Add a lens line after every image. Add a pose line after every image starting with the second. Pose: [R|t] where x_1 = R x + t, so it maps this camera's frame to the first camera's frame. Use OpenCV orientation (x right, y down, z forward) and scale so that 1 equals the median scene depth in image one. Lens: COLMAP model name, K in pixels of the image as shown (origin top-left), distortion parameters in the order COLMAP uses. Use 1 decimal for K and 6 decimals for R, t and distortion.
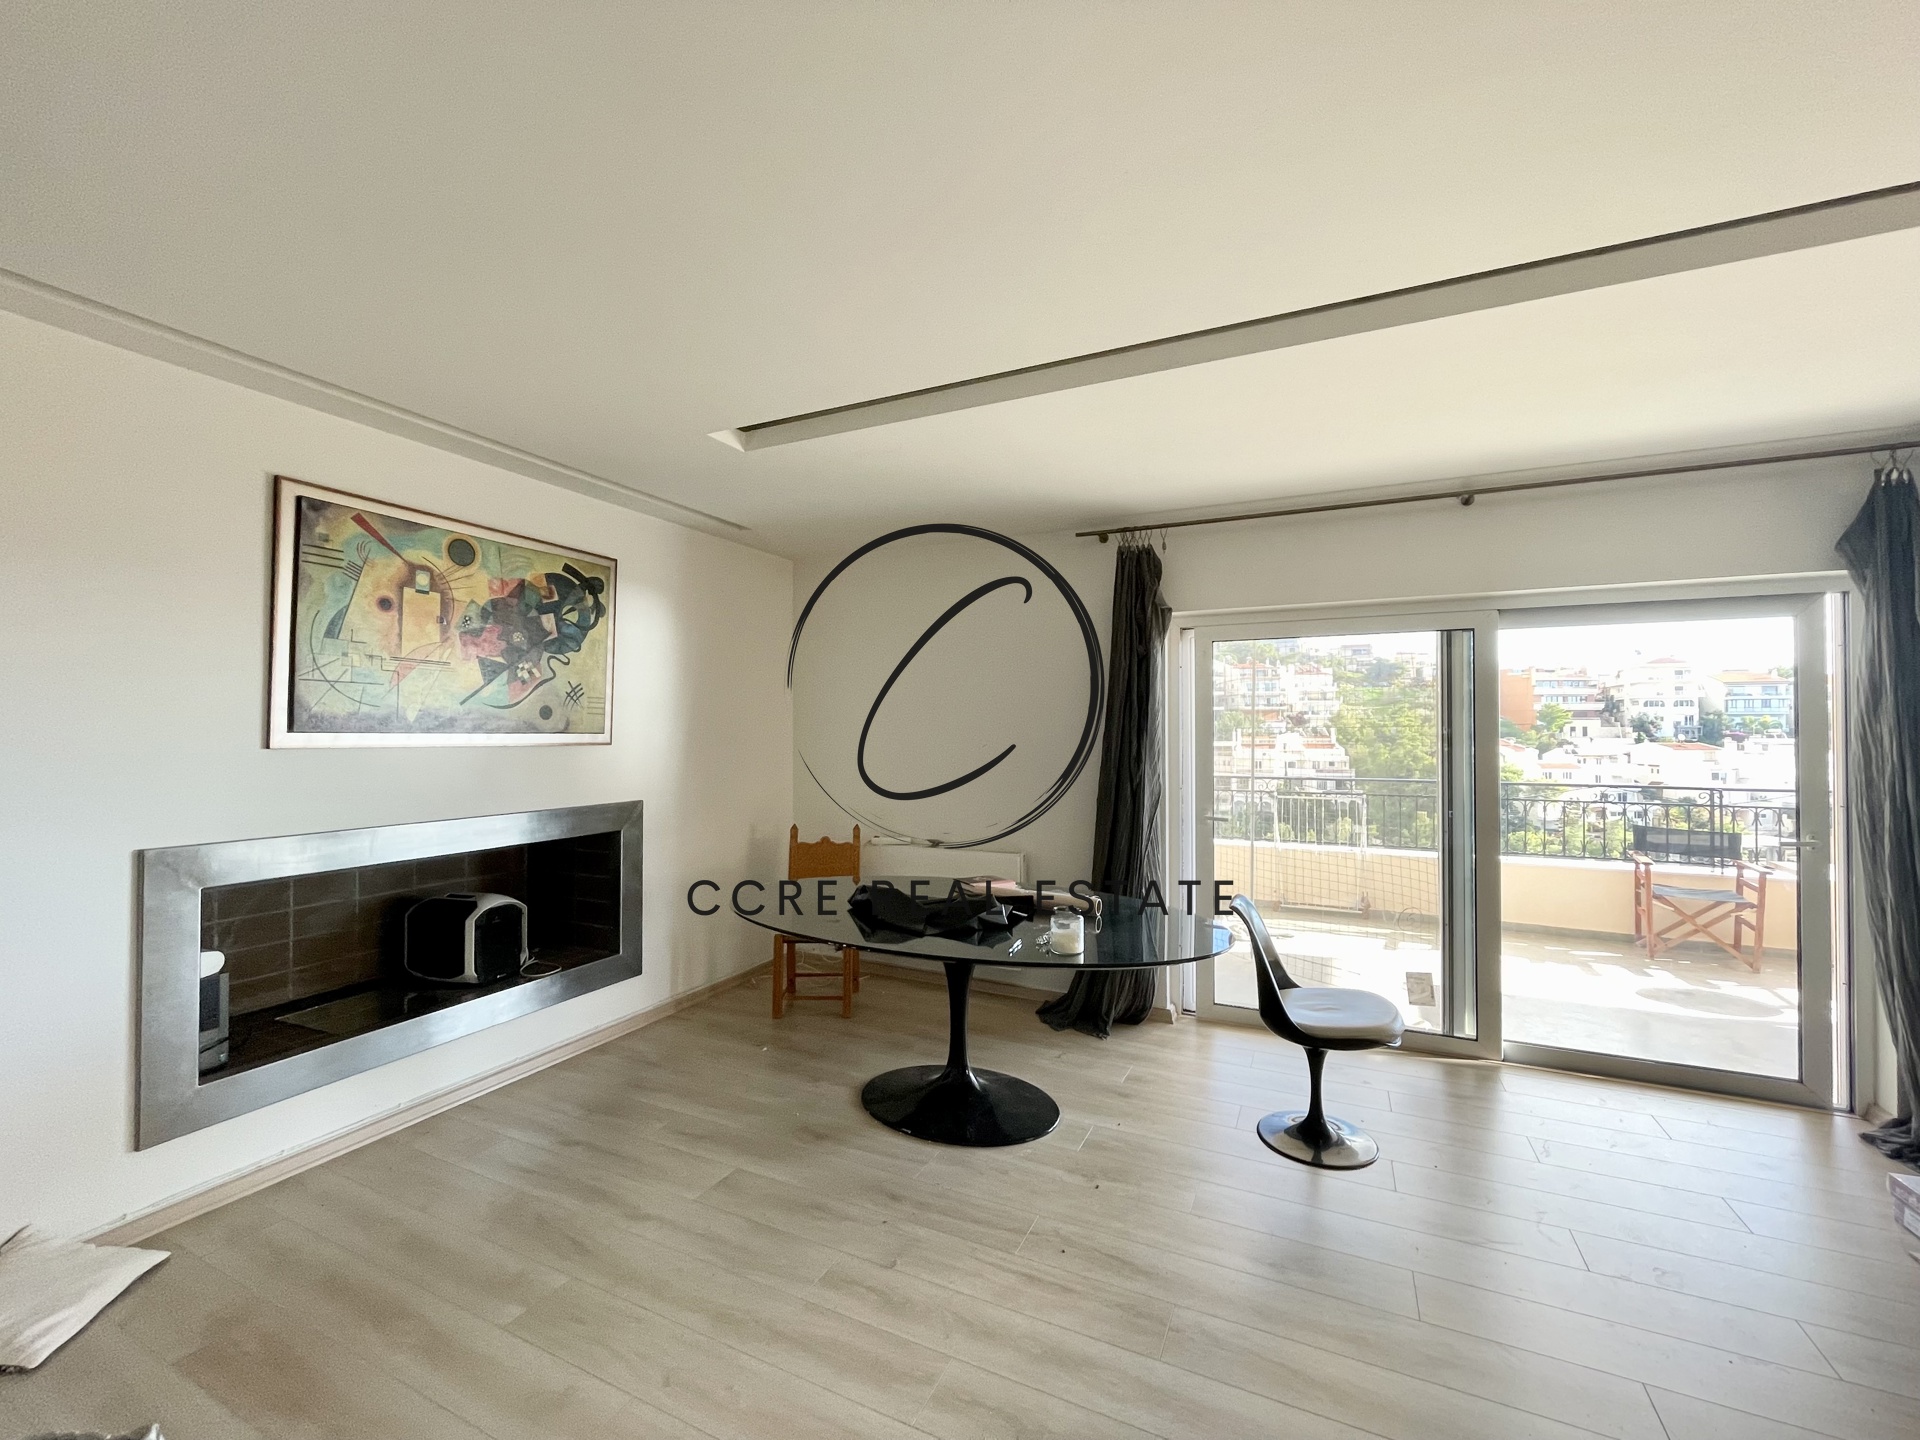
lens RADIAL K [[783.0, 0, 963.7], [0, 783.0, 716.9], [0, 0, 1]] dist [-0.000019, -0.000743]
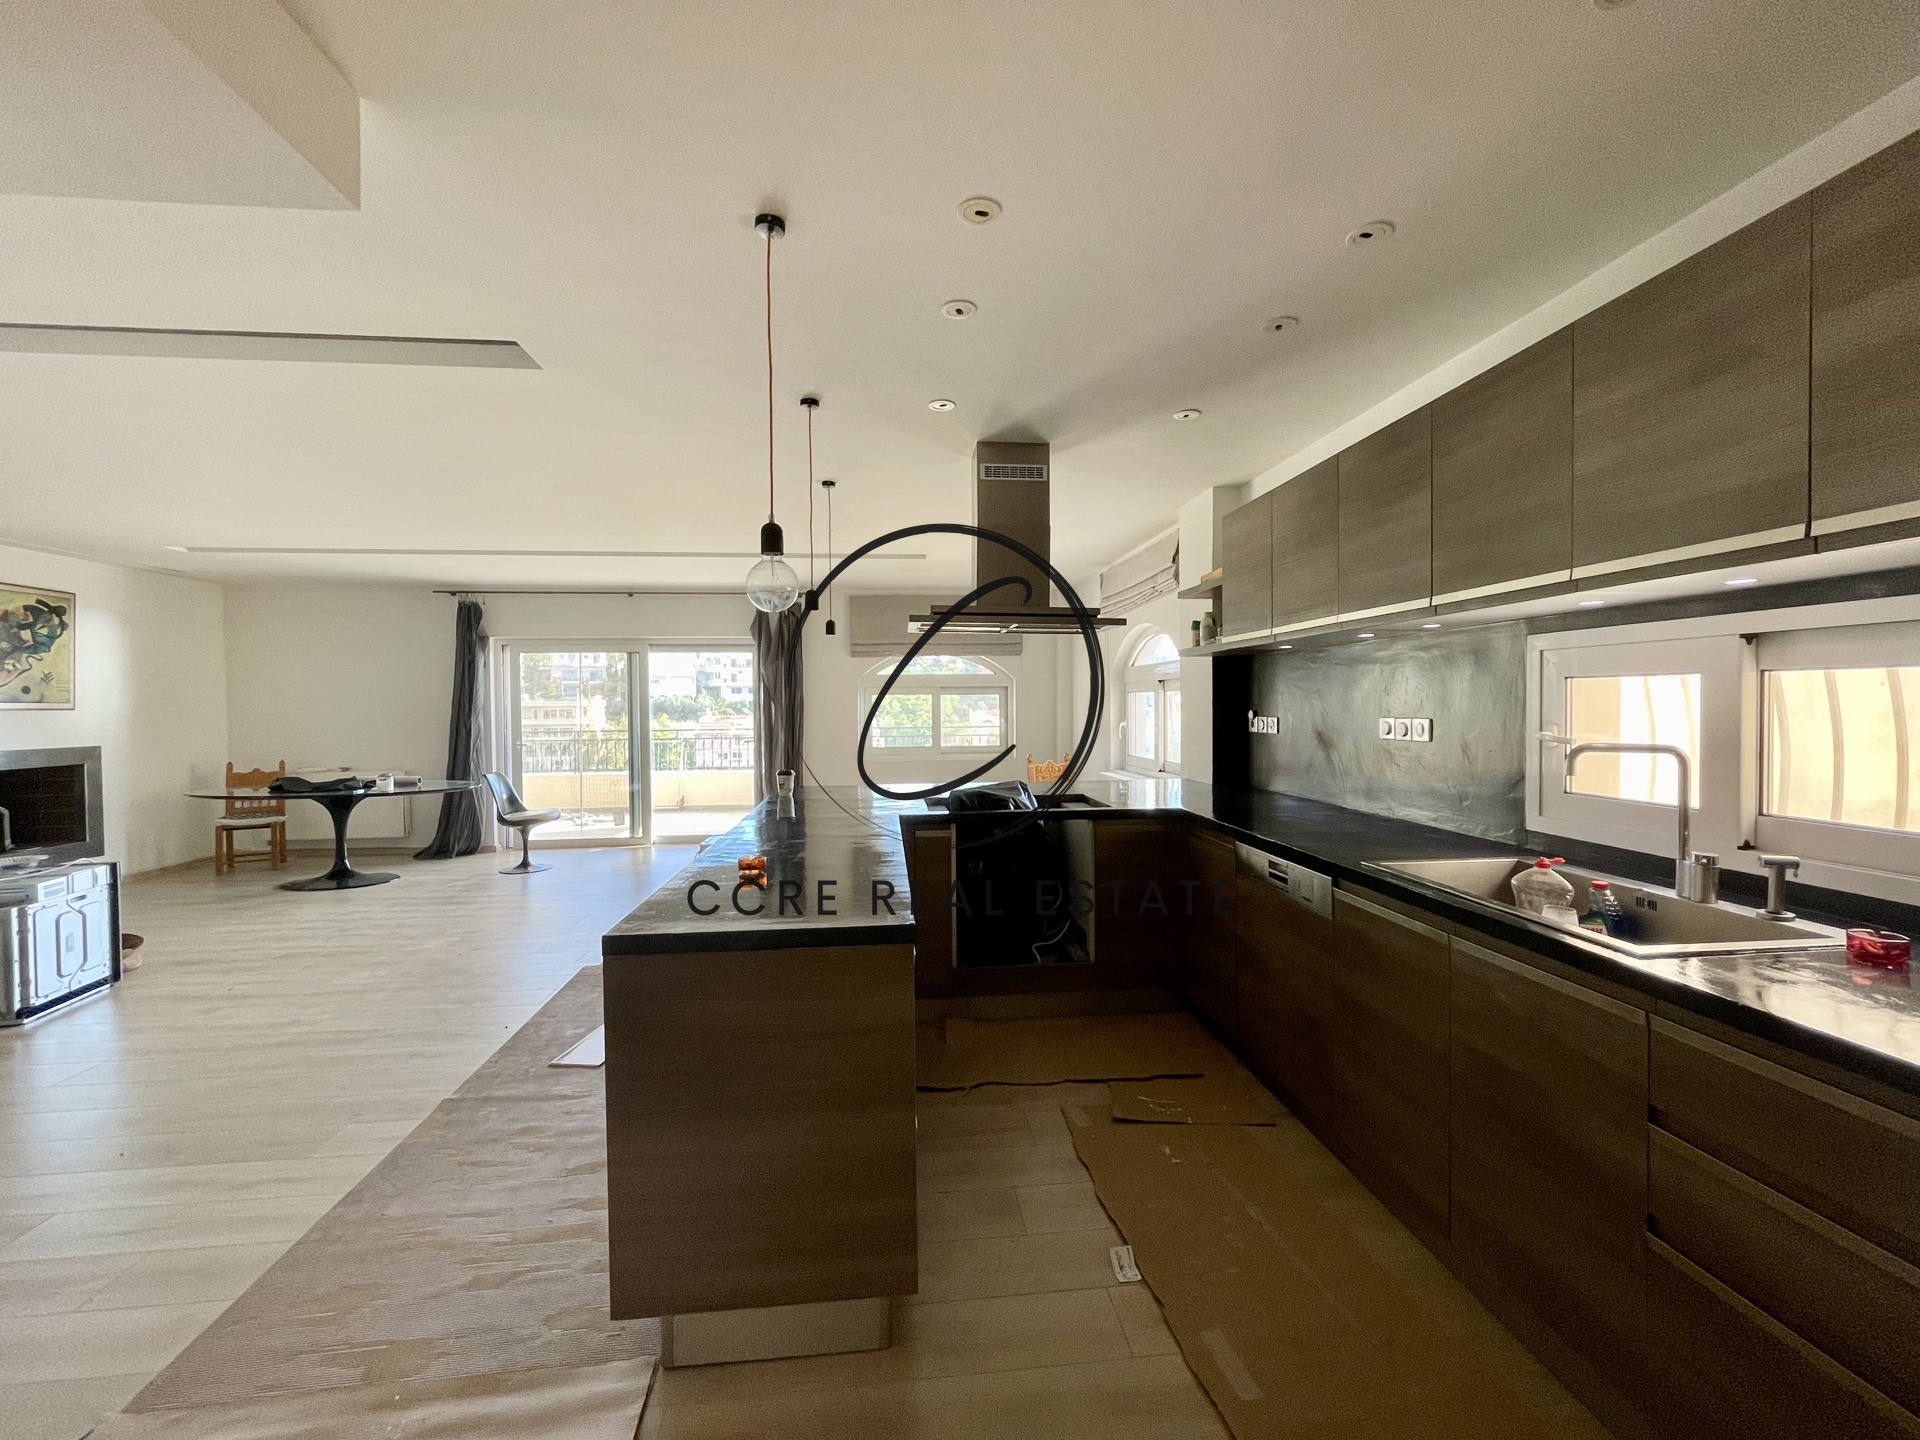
lens RADIAL K [[783.0, 0, 963.7], [0, 783.0, 716.9], [0, 0, 1]] dist [-0.000019, -0.000743]
pose [[0.852955, -0.018379, 0.521661, 0.270349], [0.002264, 0.999501, 0.031513, 0.003095], [-0.521979, -0.025698, 0.852571, -1.342348]]
